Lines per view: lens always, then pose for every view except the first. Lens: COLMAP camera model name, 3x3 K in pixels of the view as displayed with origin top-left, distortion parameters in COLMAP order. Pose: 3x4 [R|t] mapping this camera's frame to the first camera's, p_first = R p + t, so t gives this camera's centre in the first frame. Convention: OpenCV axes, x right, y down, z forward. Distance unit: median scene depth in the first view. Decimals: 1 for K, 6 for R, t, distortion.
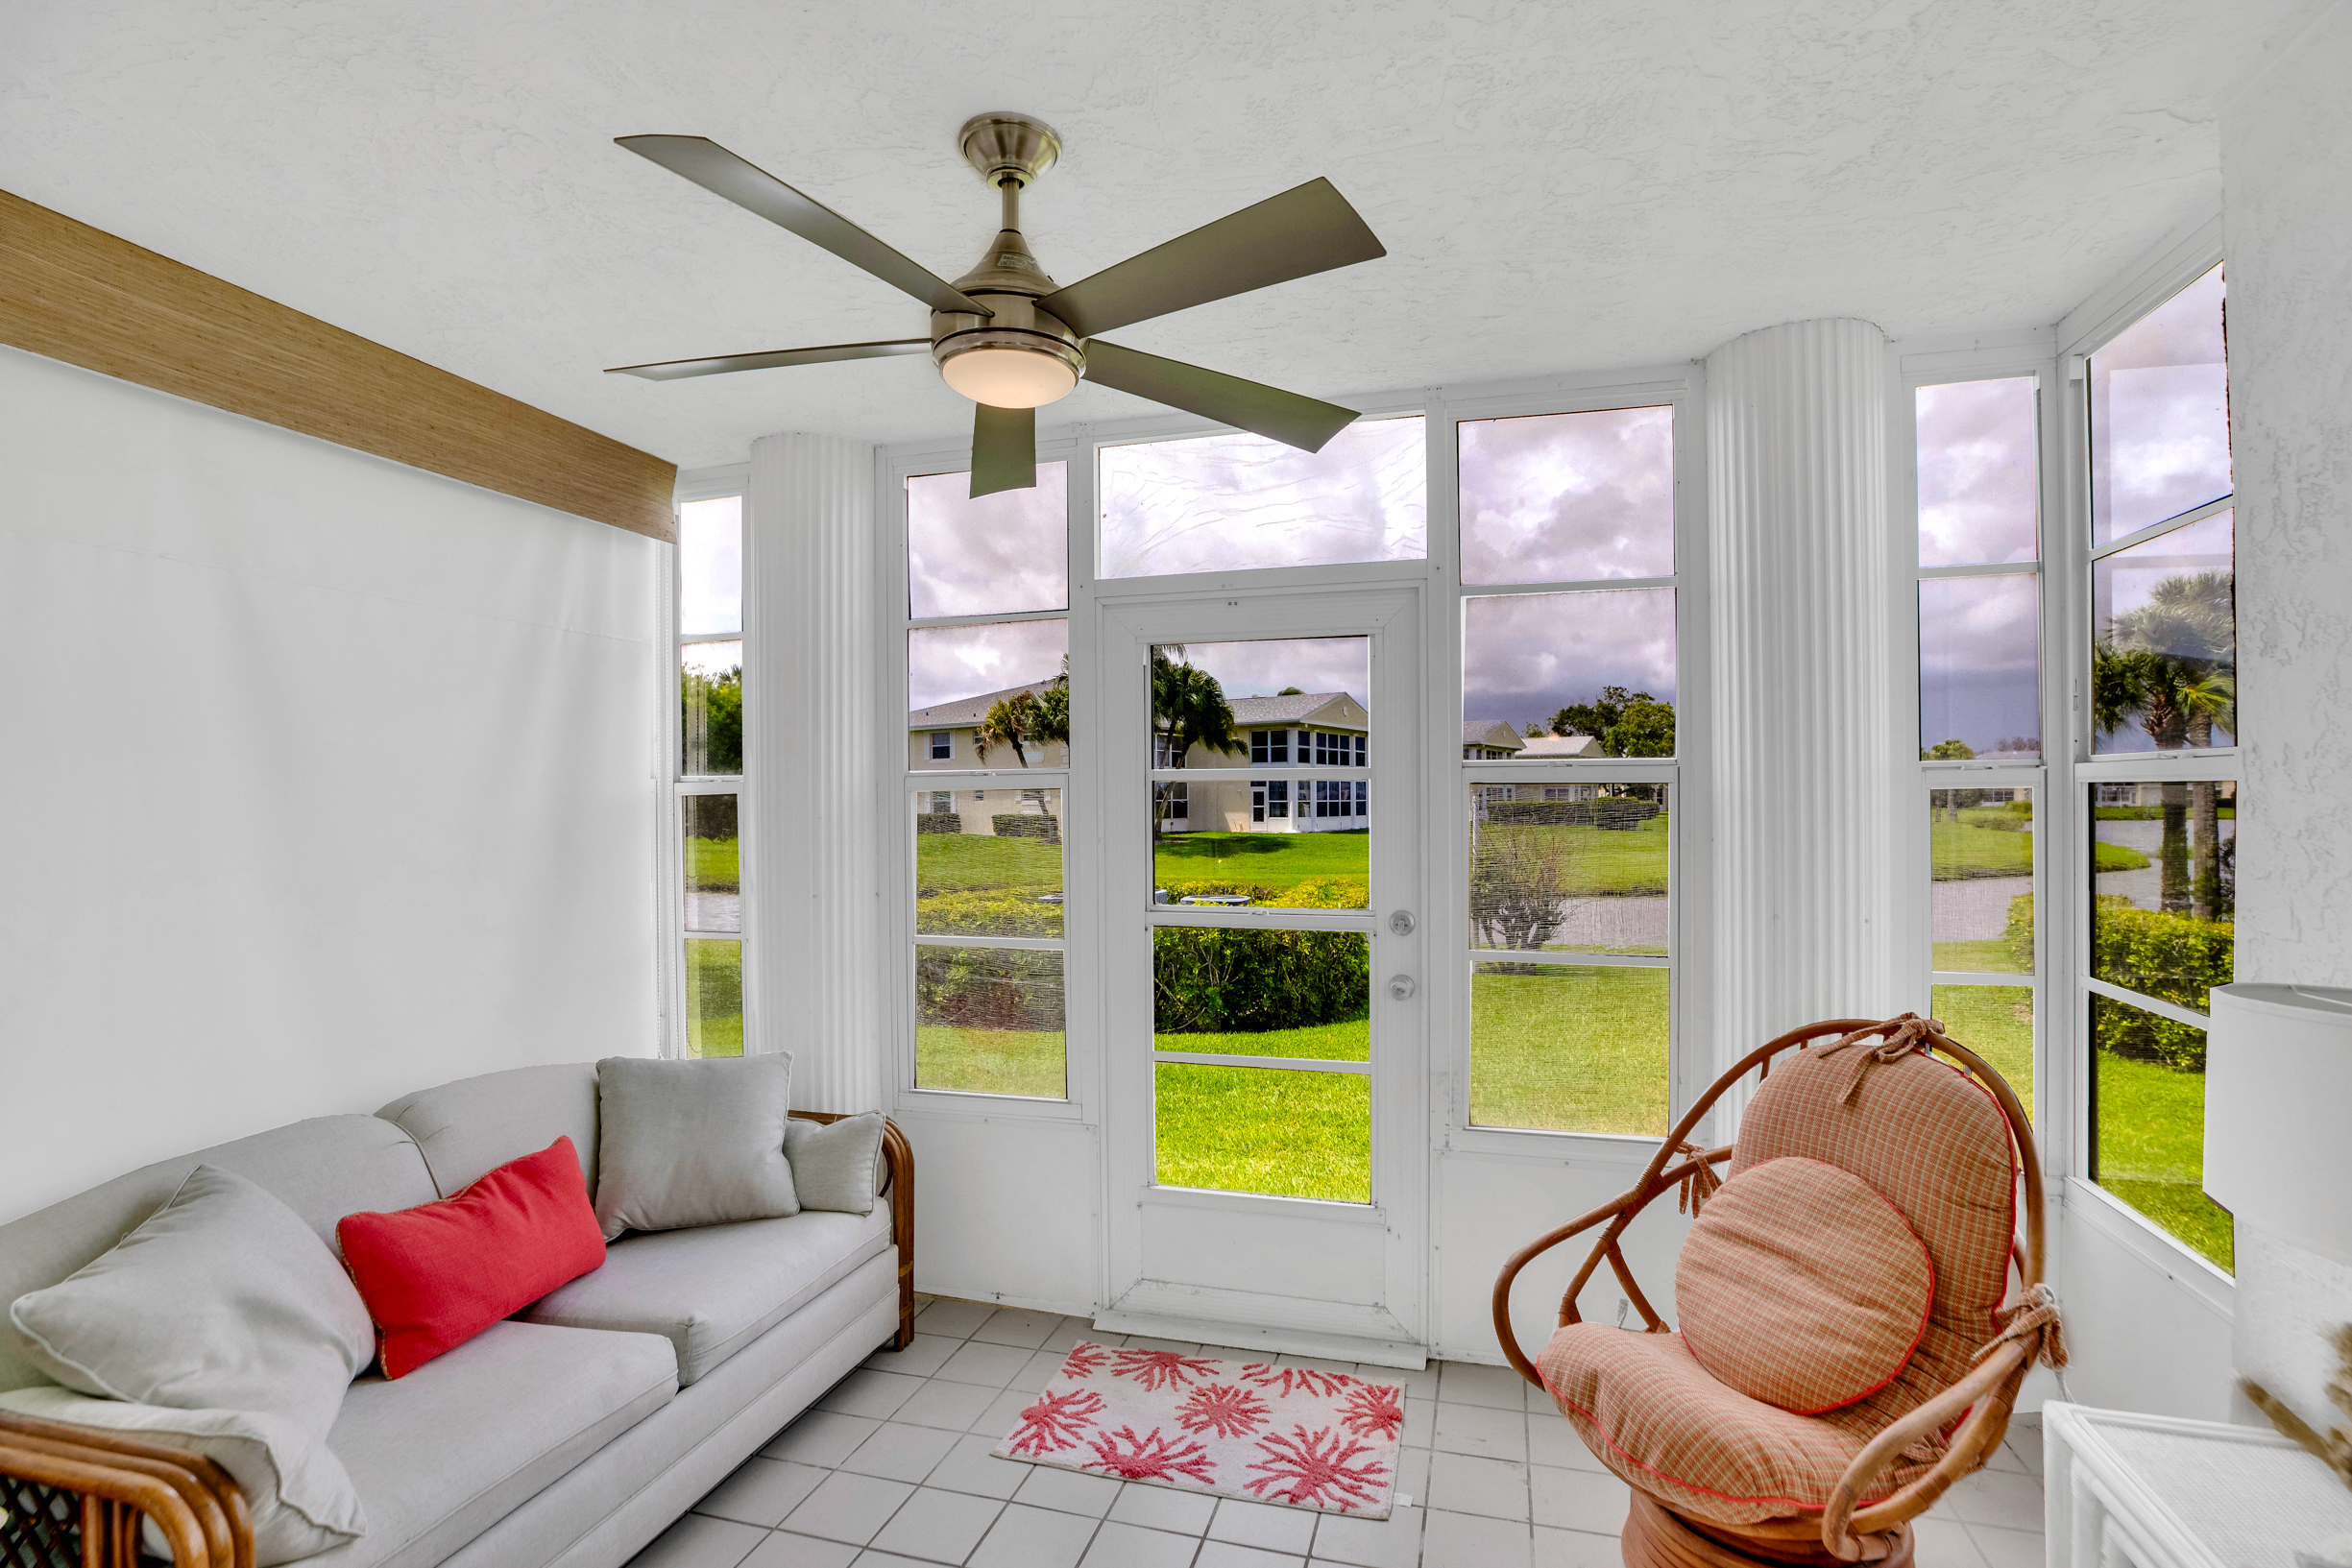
lens RADIAL K [[1086.1, 0, 1199.5], [0, 1086.1, 801.4], [0, 0, 1]] dist [-0.042334, 0.015741]
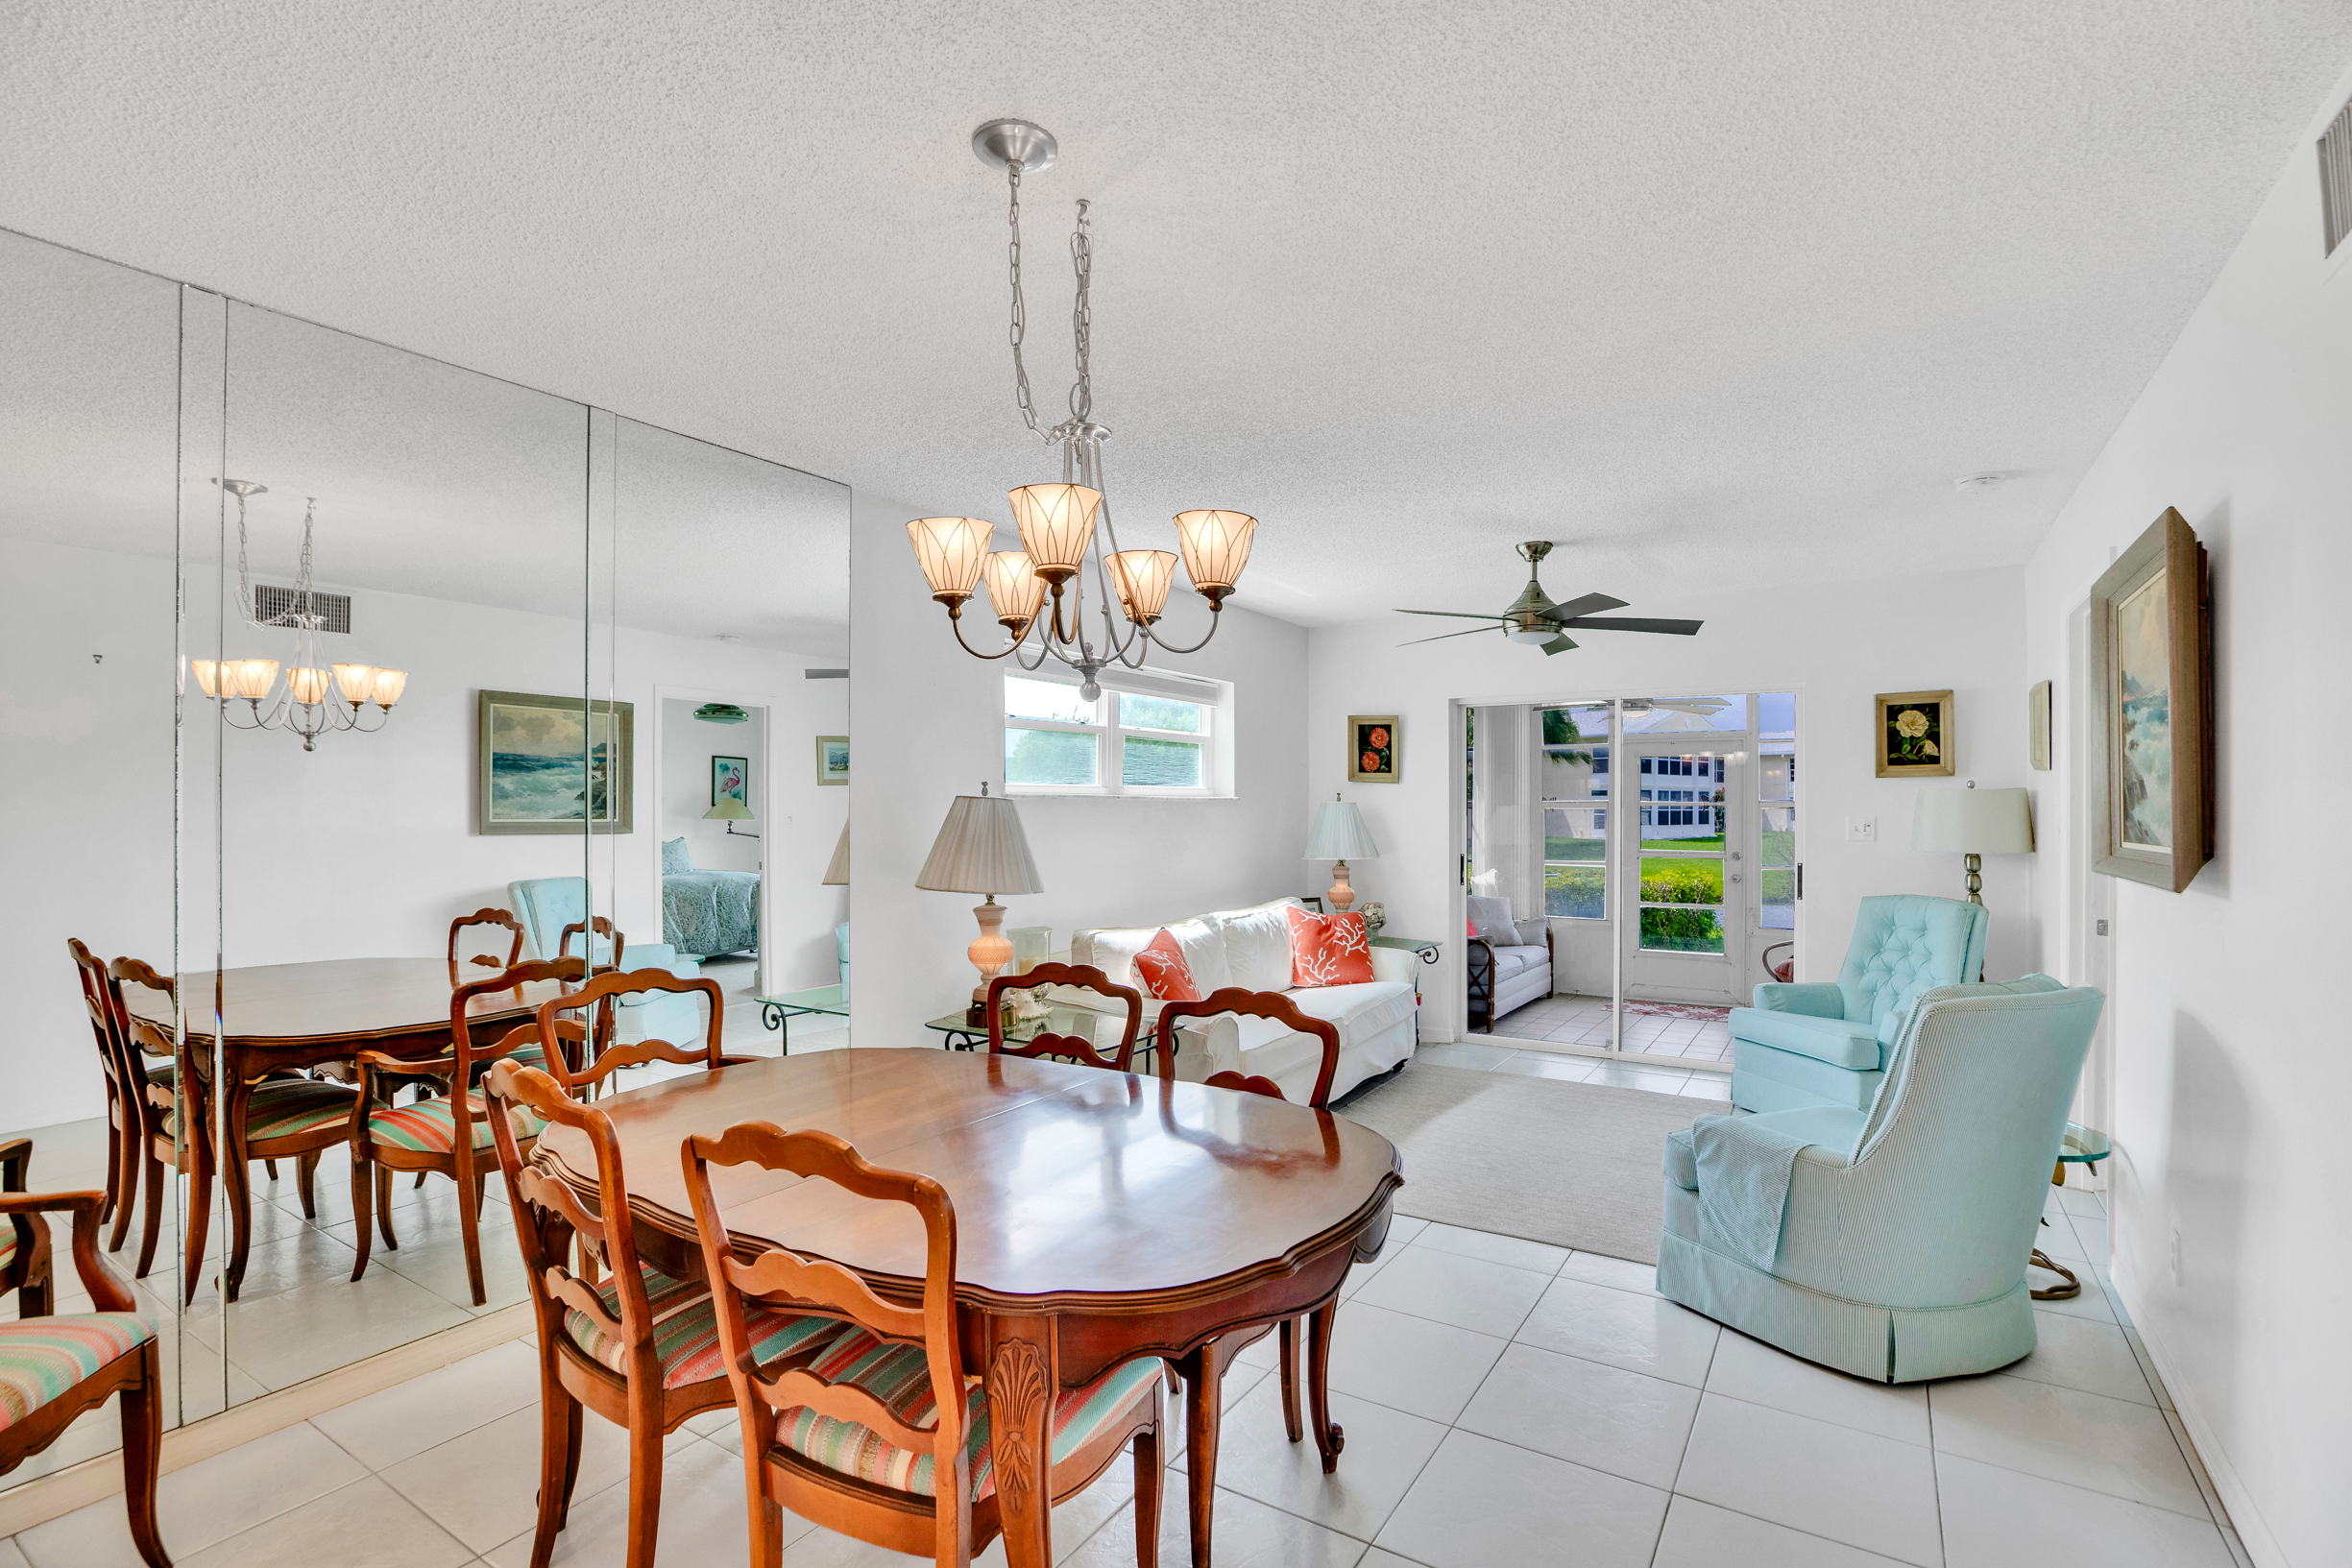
lens RADIAL K [[1086.1, 0, 1199.5], [0, 1086.1, 801.4], [0, 0, 1]] dist [-0.042334, 0.015741]
pose [[0.958842, 0.009201, -0.283792, -0.344196], [-0.010541, 0.999939, -0.003196, -0.010441], [0.283745, 0.006056, 0.958881, -1.996955]]
